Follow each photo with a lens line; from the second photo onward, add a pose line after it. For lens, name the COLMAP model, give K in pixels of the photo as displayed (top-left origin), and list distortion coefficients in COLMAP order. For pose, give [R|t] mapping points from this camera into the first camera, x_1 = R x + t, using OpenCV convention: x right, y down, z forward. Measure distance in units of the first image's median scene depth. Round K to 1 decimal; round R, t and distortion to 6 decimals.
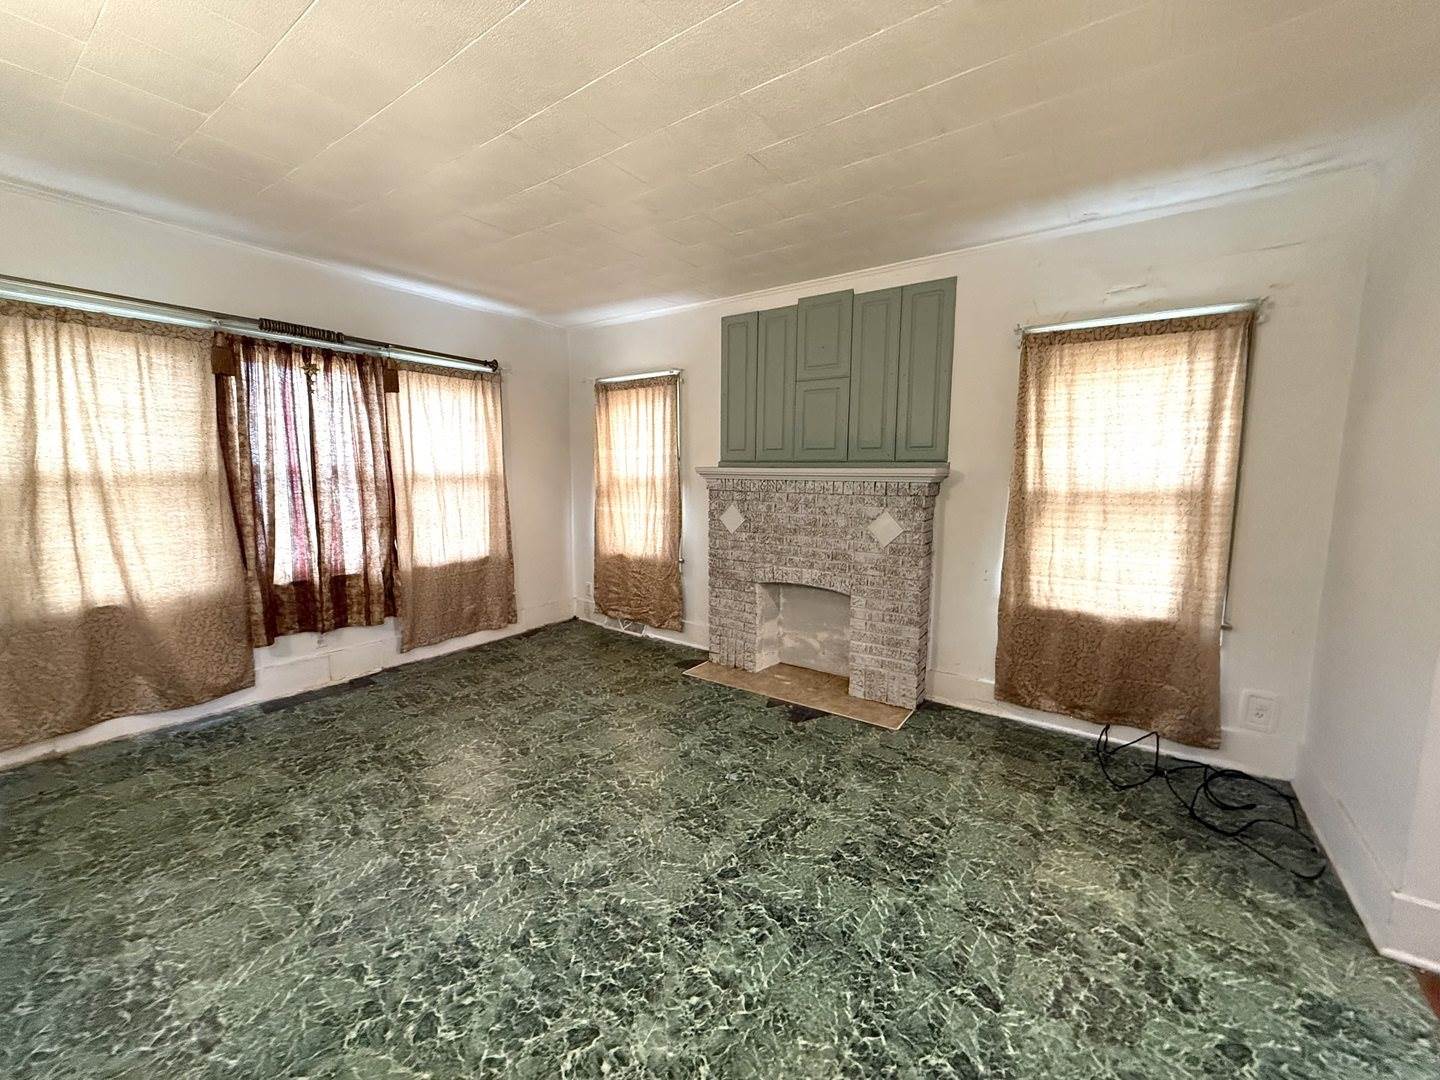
lens RADIAL K [[572.1, 0, 722.2], [0, 572.1, 538.4], [0, 0, 1]] dist [0.001161, 0.000000]
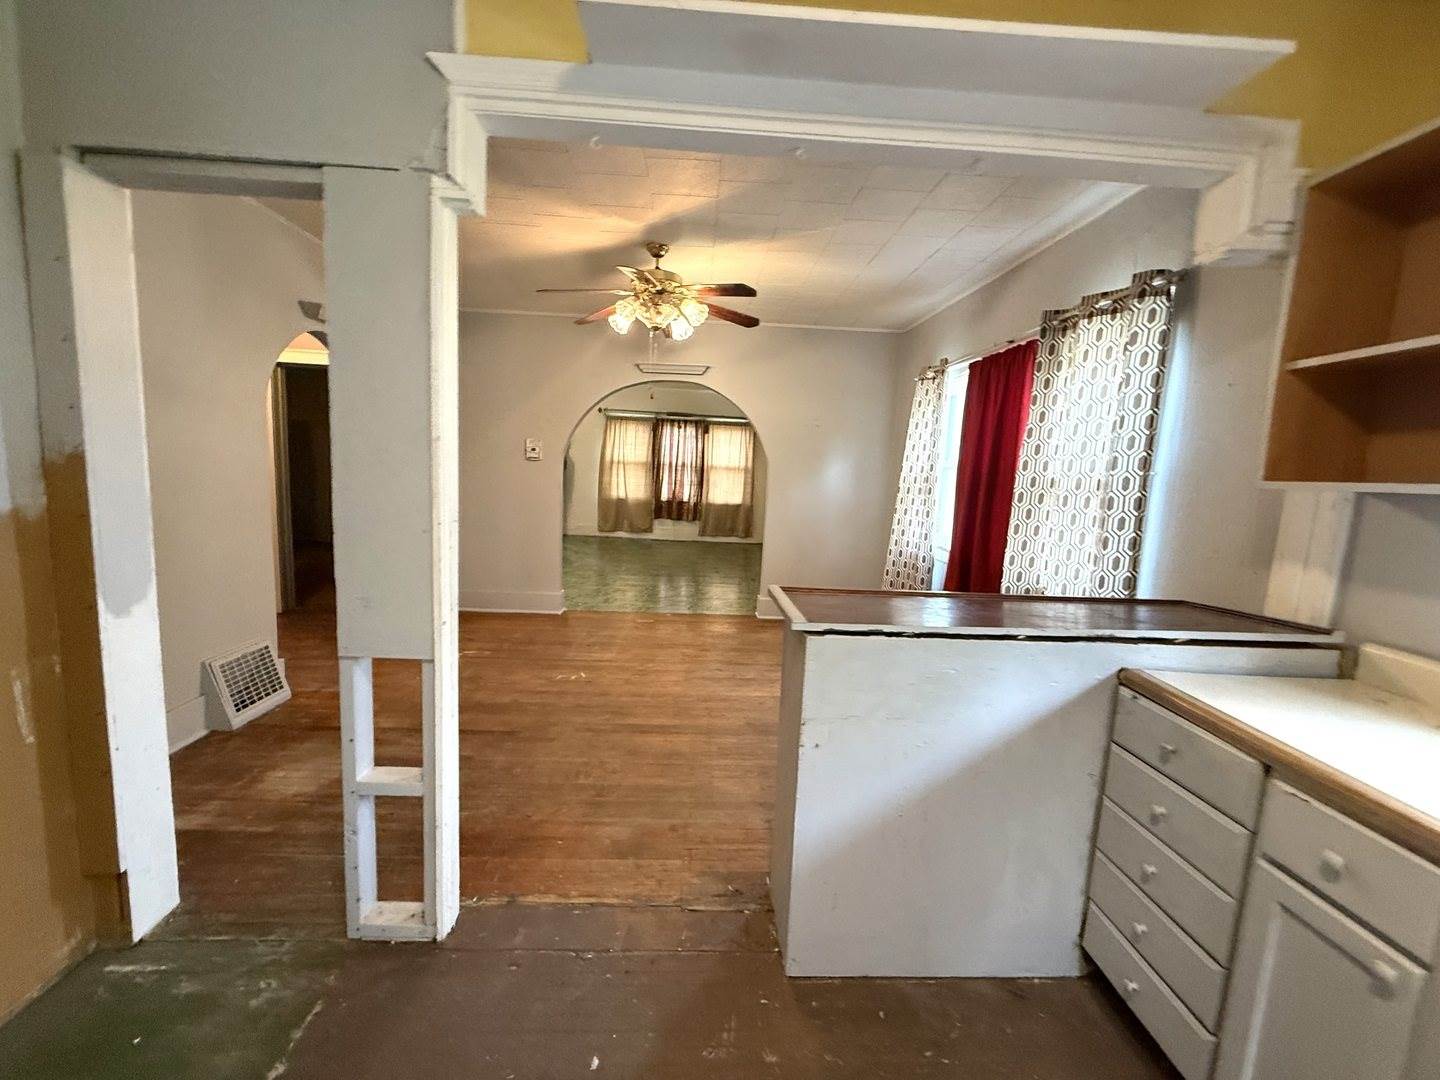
lens RADIAL K [[572.1, 0, 719.3], [0, 572.1, 538.3], [0, 0, 1]] dist [0.001161, 0.000000]
pose [[0.606110, 0.123709, -0.785701, 1.661678], [-0.138117, 0.989193, 0.049202, 0.082937], [0.783297, 0.078696, 0.616646, -0.547449]]
